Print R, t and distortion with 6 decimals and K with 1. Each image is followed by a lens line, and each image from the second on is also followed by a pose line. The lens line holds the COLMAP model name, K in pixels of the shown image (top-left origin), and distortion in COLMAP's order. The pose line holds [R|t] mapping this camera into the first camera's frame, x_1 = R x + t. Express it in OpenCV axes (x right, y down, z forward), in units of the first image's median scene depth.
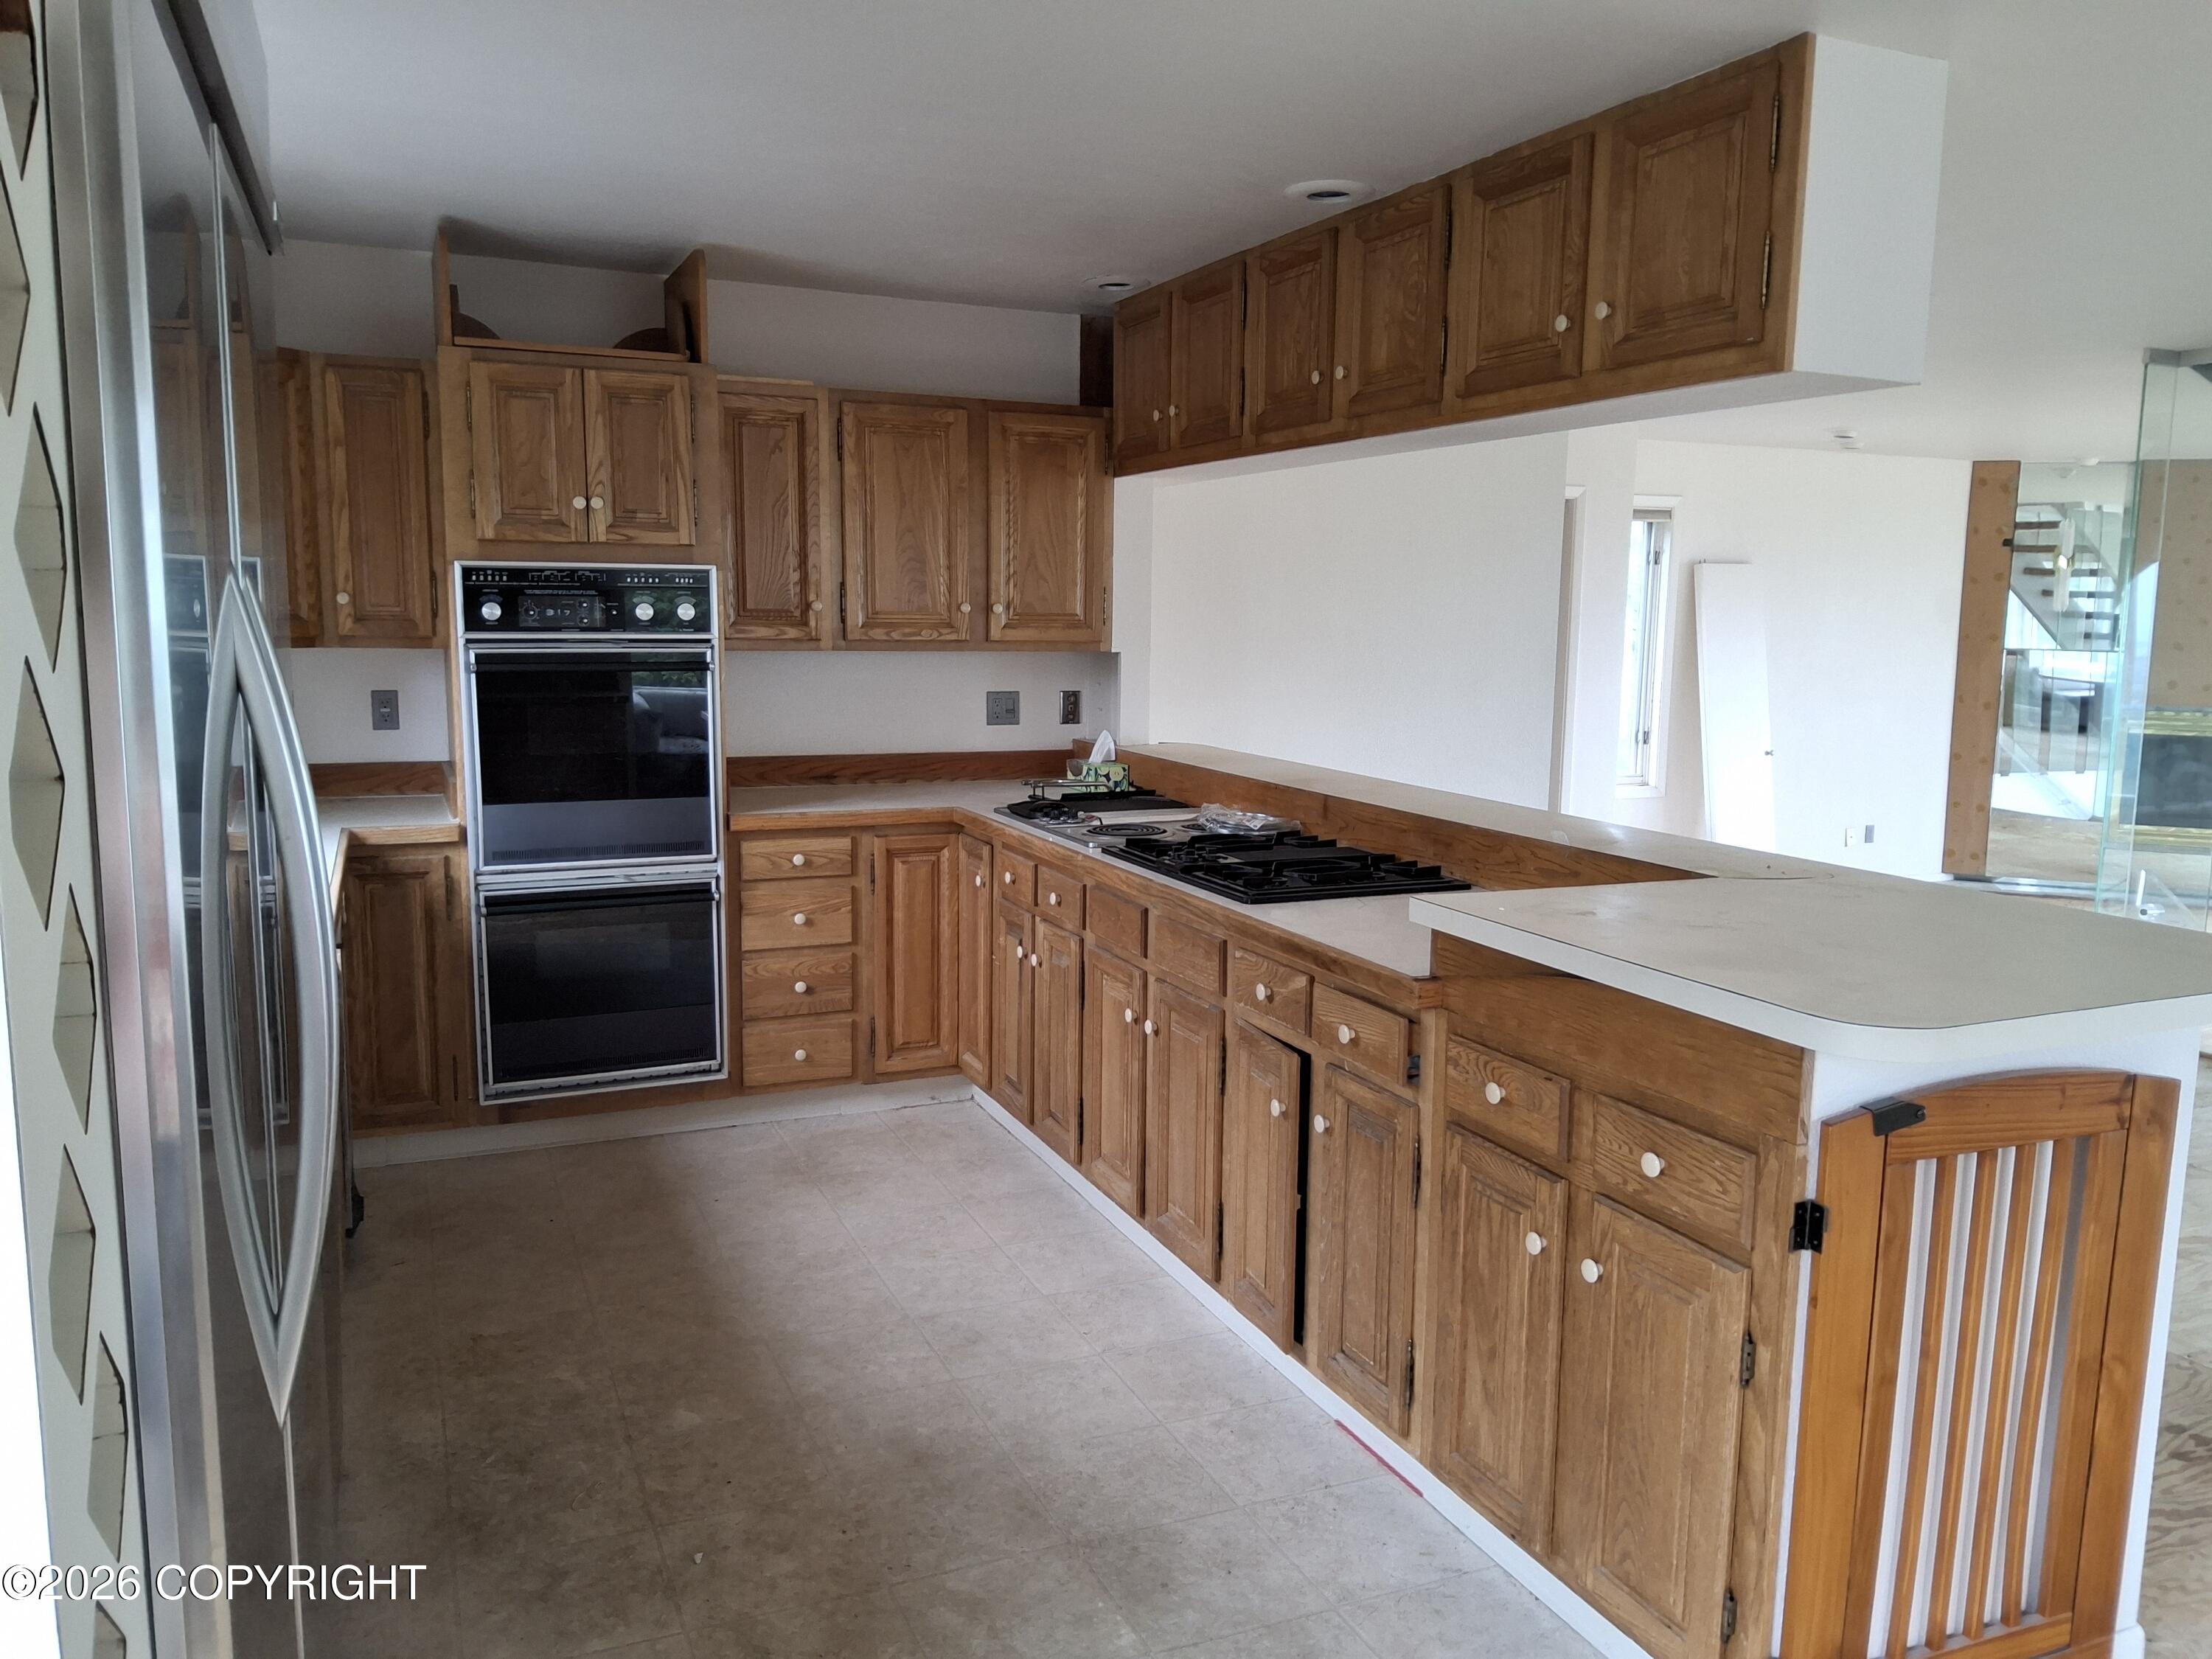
lens RADIAL K [[1633.2, 0, 1109.1], [0, 1633.2, 830.7], [0, 0, 1]] dist [0.052160, -0.088403]
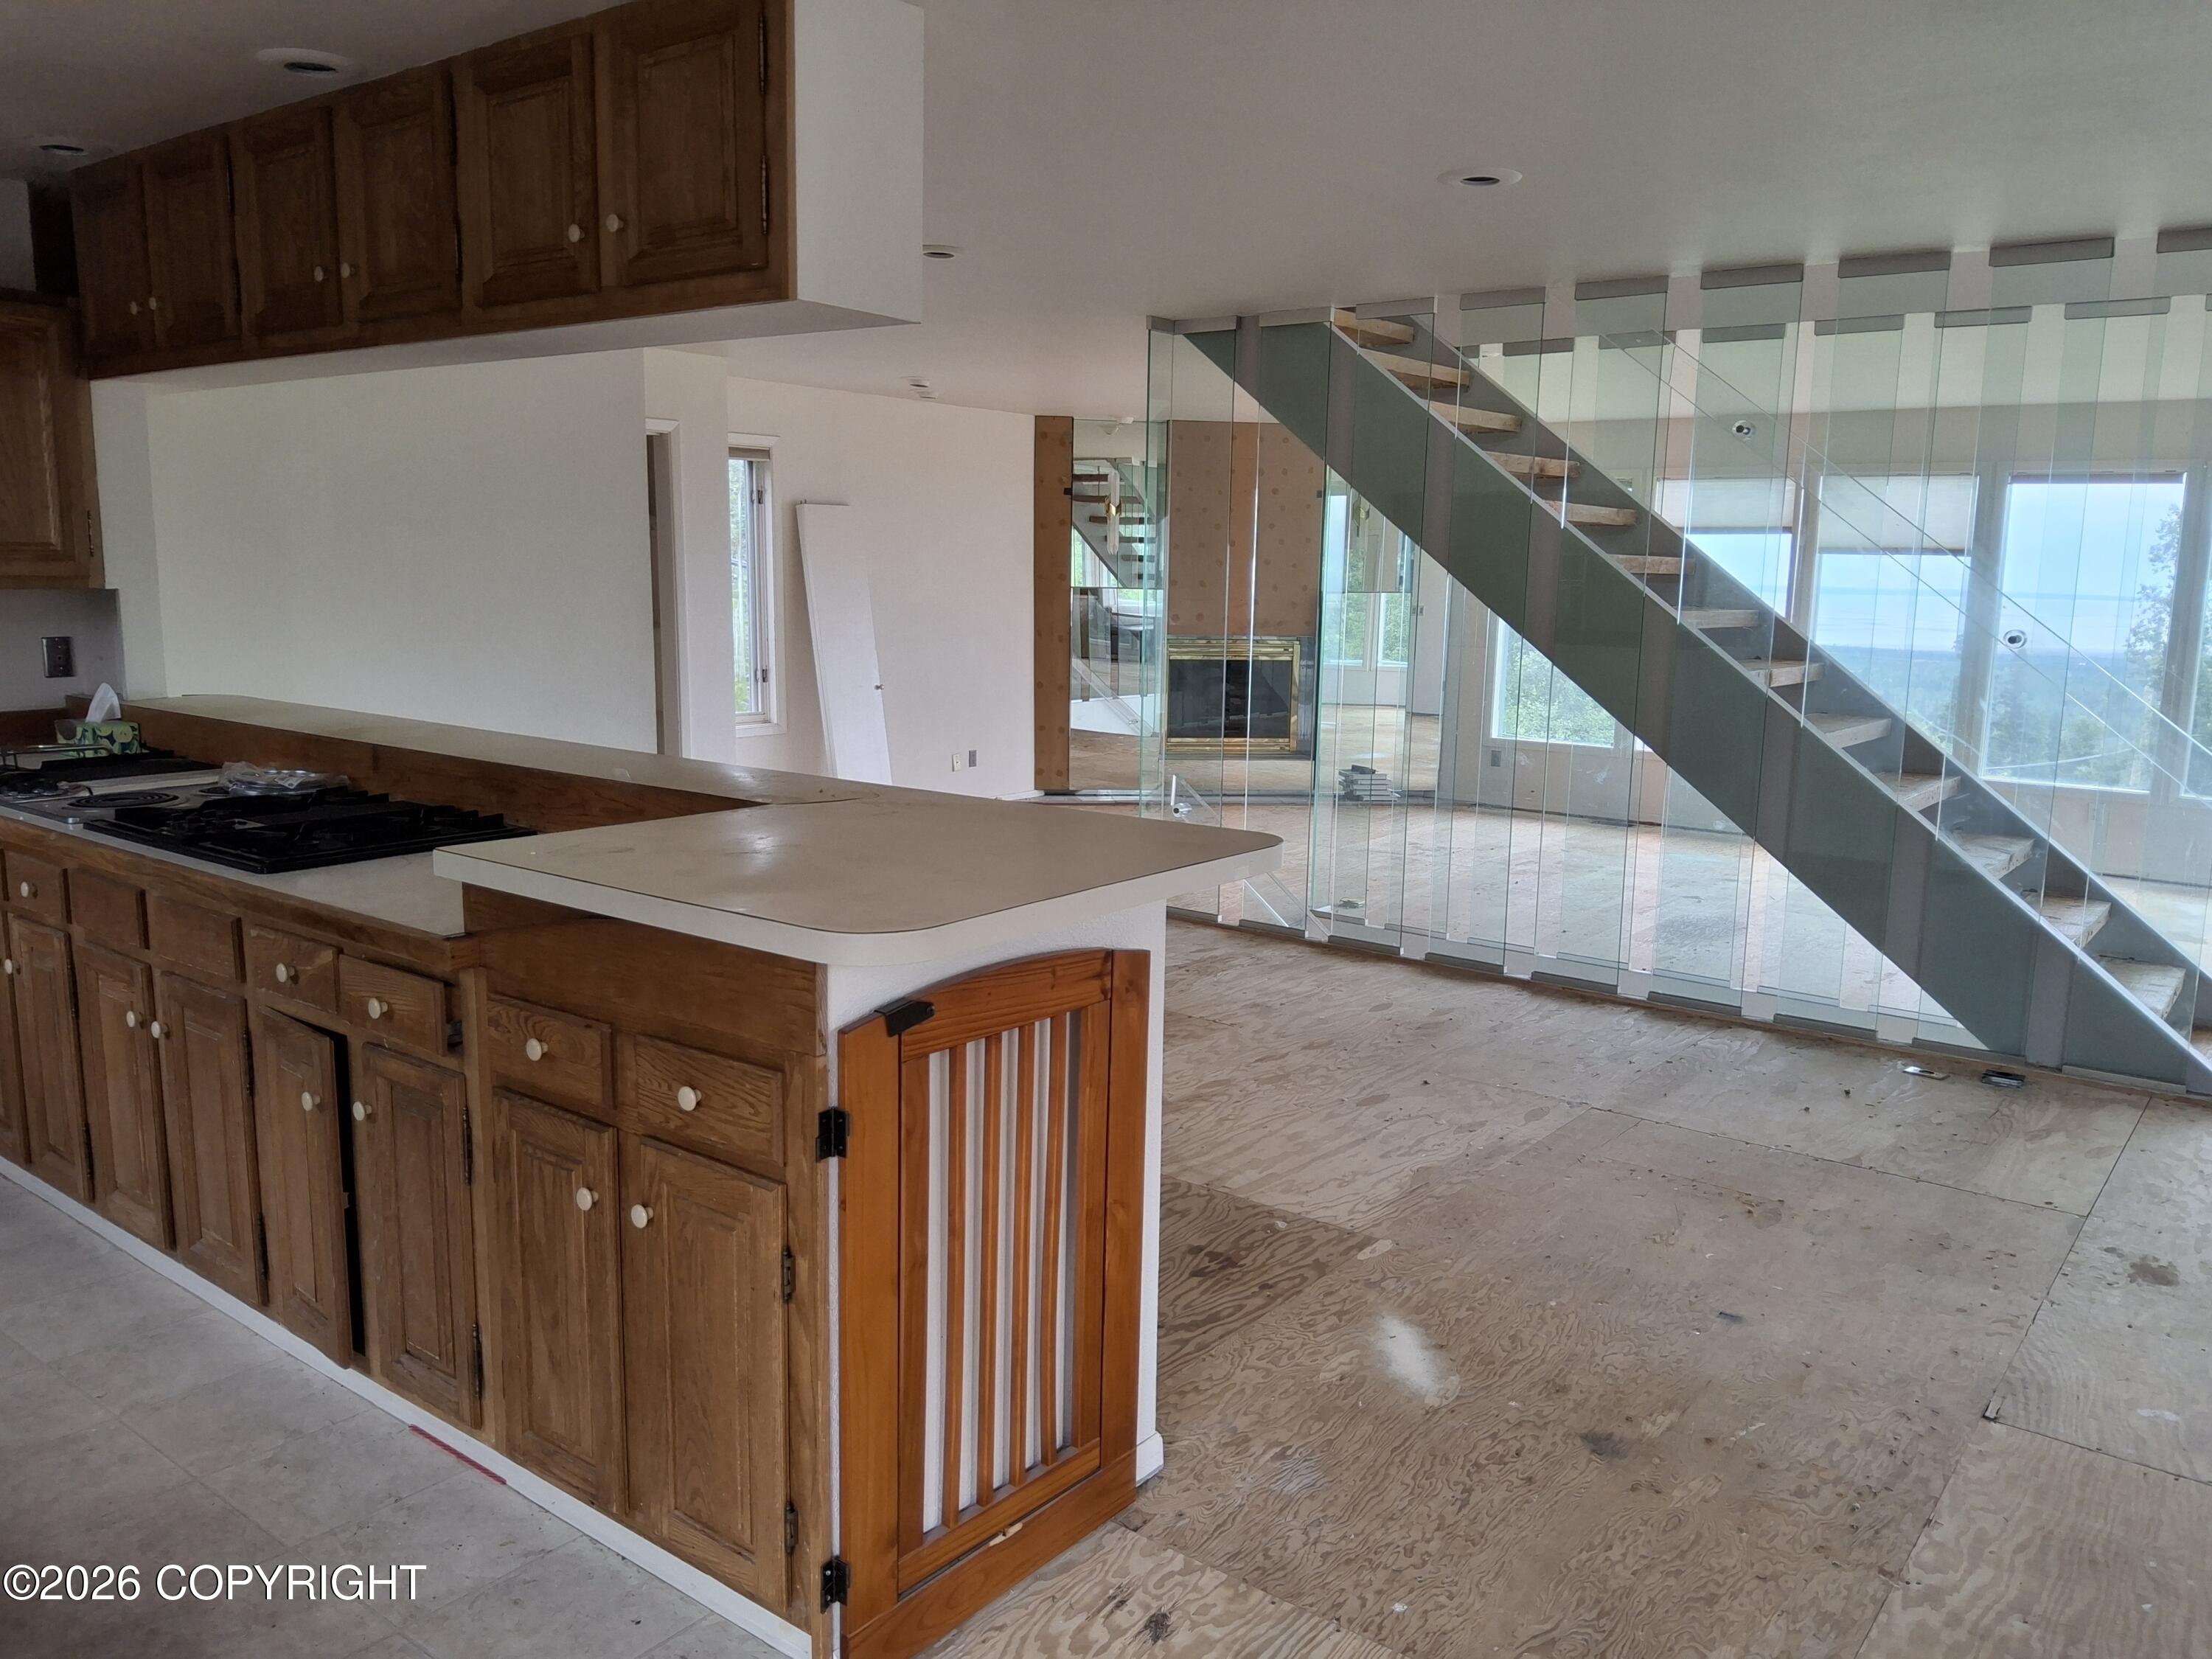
lens RADIAL K [[1633.2, 0, 1123.3], [0, 1633.2, 833.1], [0, 0, 1]] dist [0.052160, -0.088403]
pose [[0.872106, -0.079144, 0.482874, 0.059682], [0.062388, 0.996764, 0.050694, 0.007207], [-0.485324, -0.014085, 0.874221, 0.010845]]
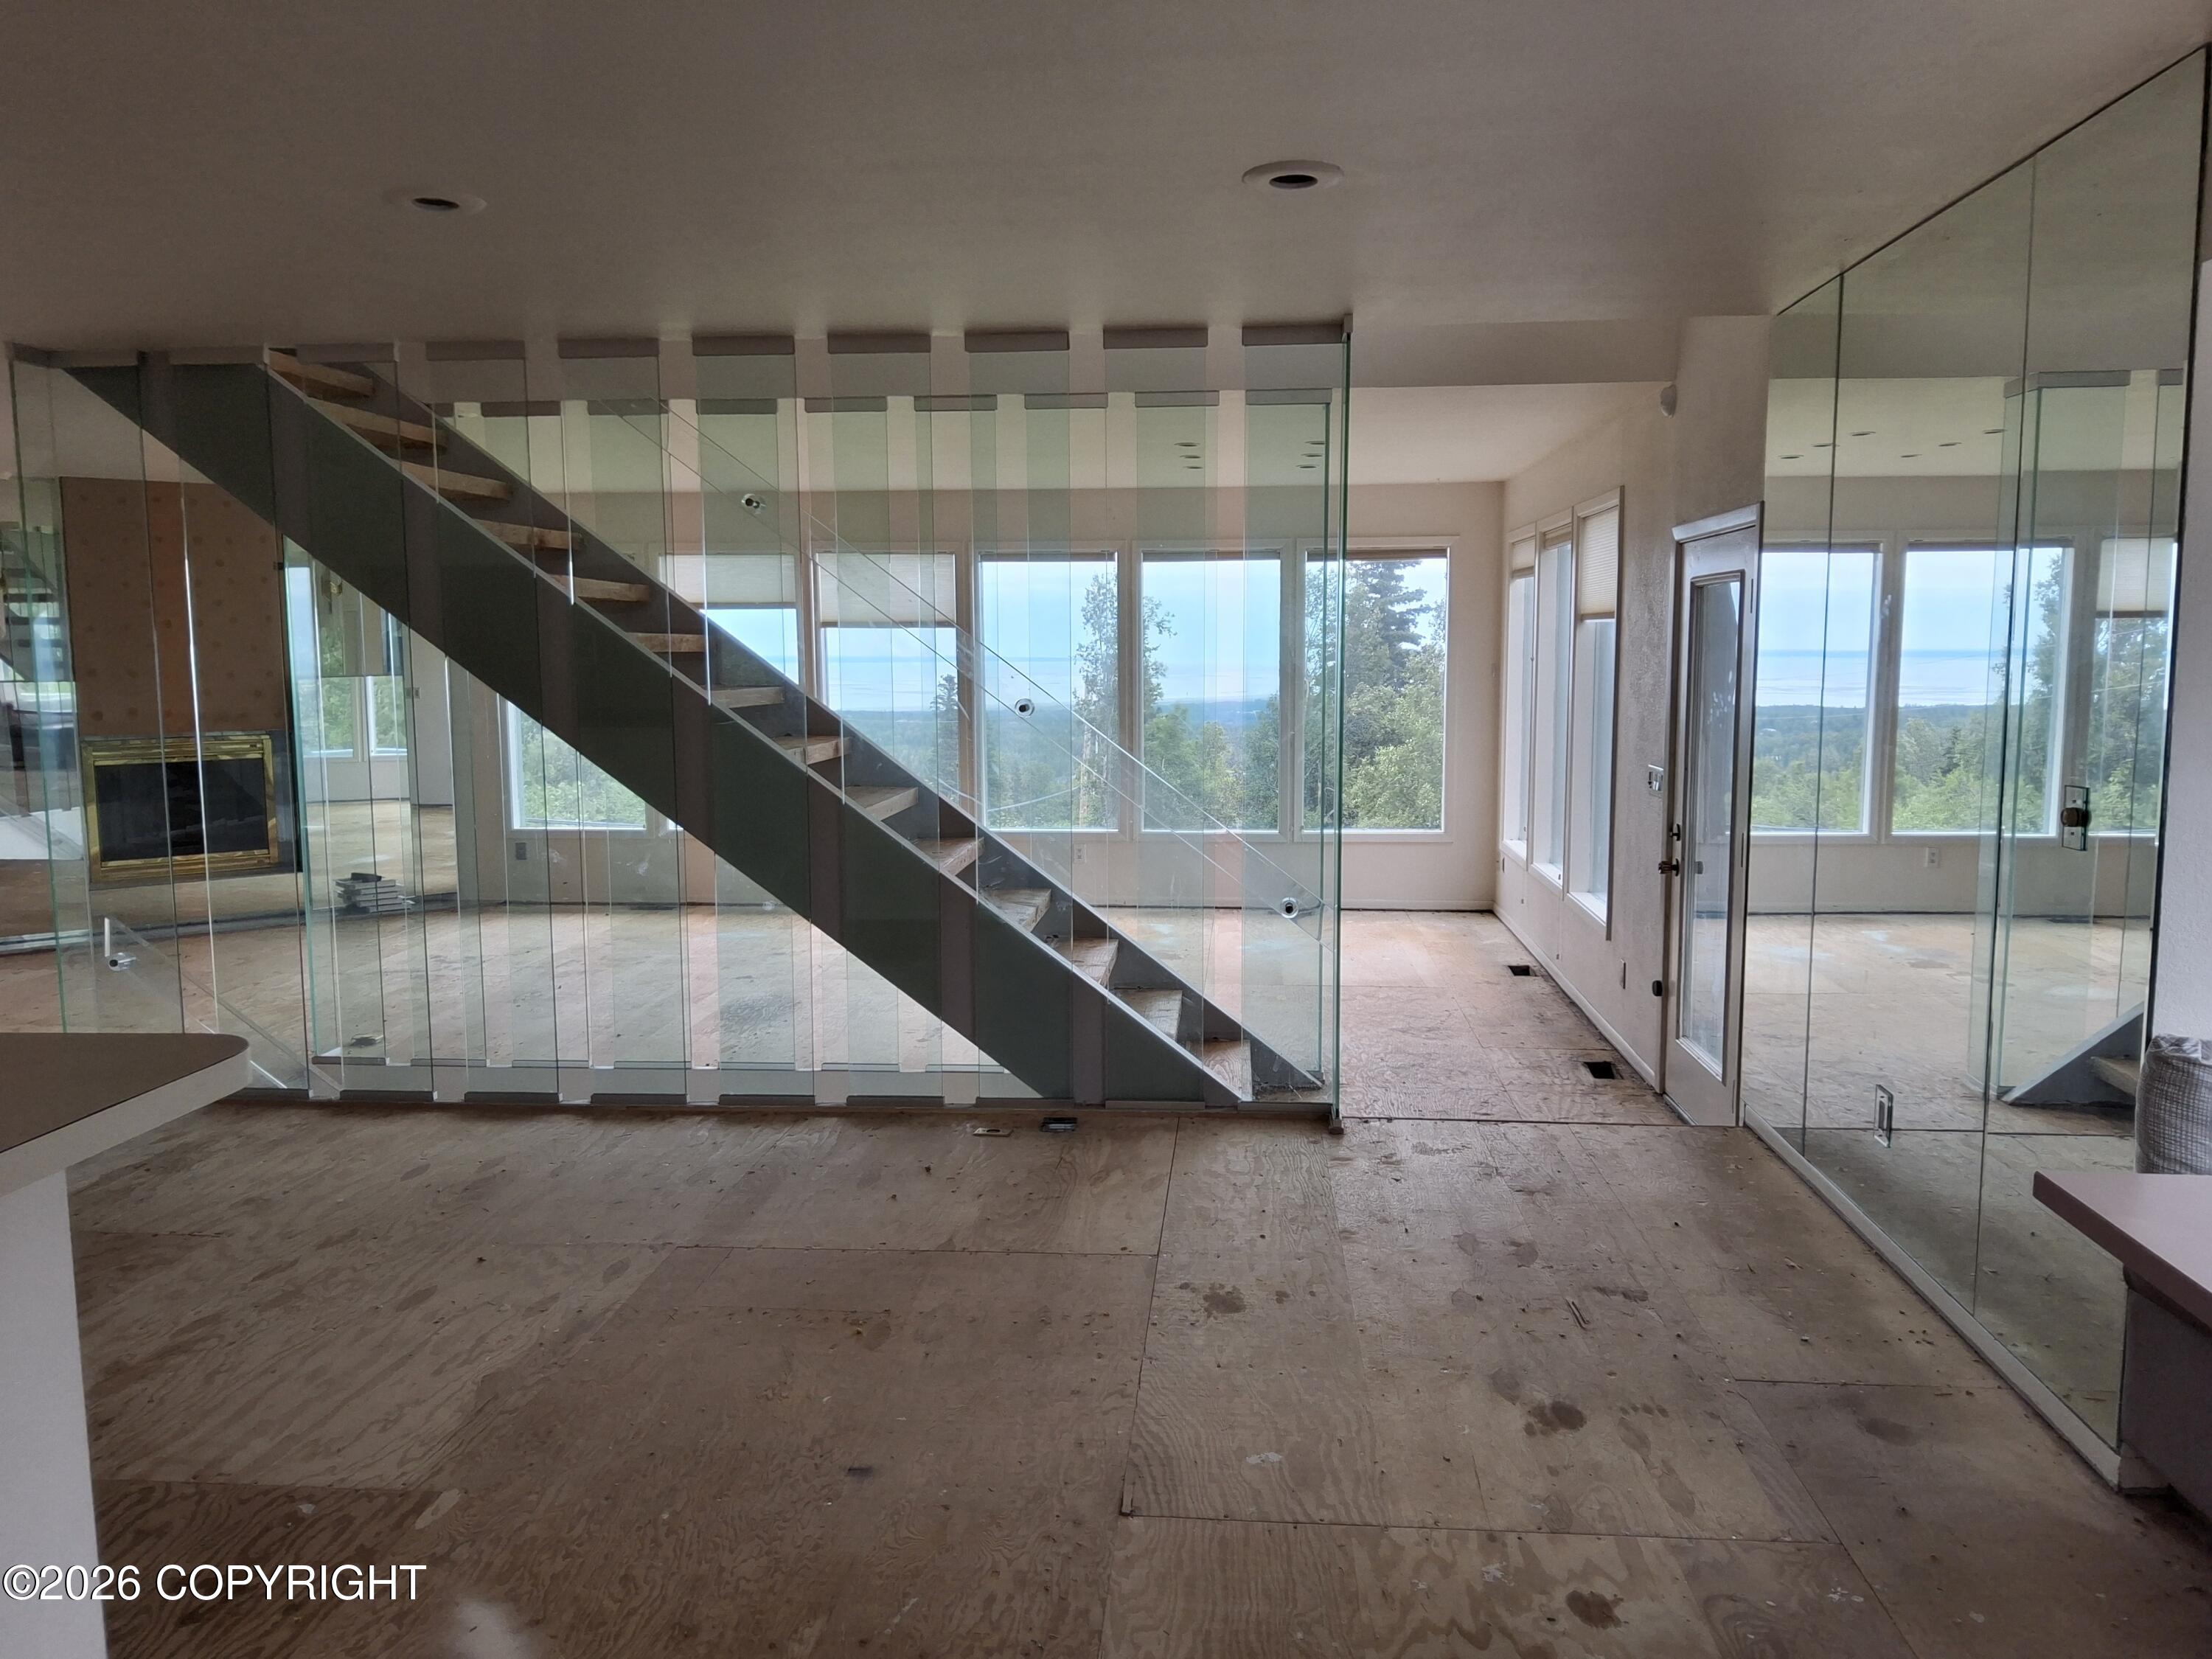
lens RADIAL K [[1633.2, 0, 1110.5], [0, 1633.2, 826.9], [0, 0, 1]] dist [0.052160, -0.088403]
pose [[0.463932, -0.119214, 0.877813, 0.145076], [0.135614, 0.988781, 0.062611, -0.012625], [-0.875429, 0.089997, 0.474895, 0.110480]]
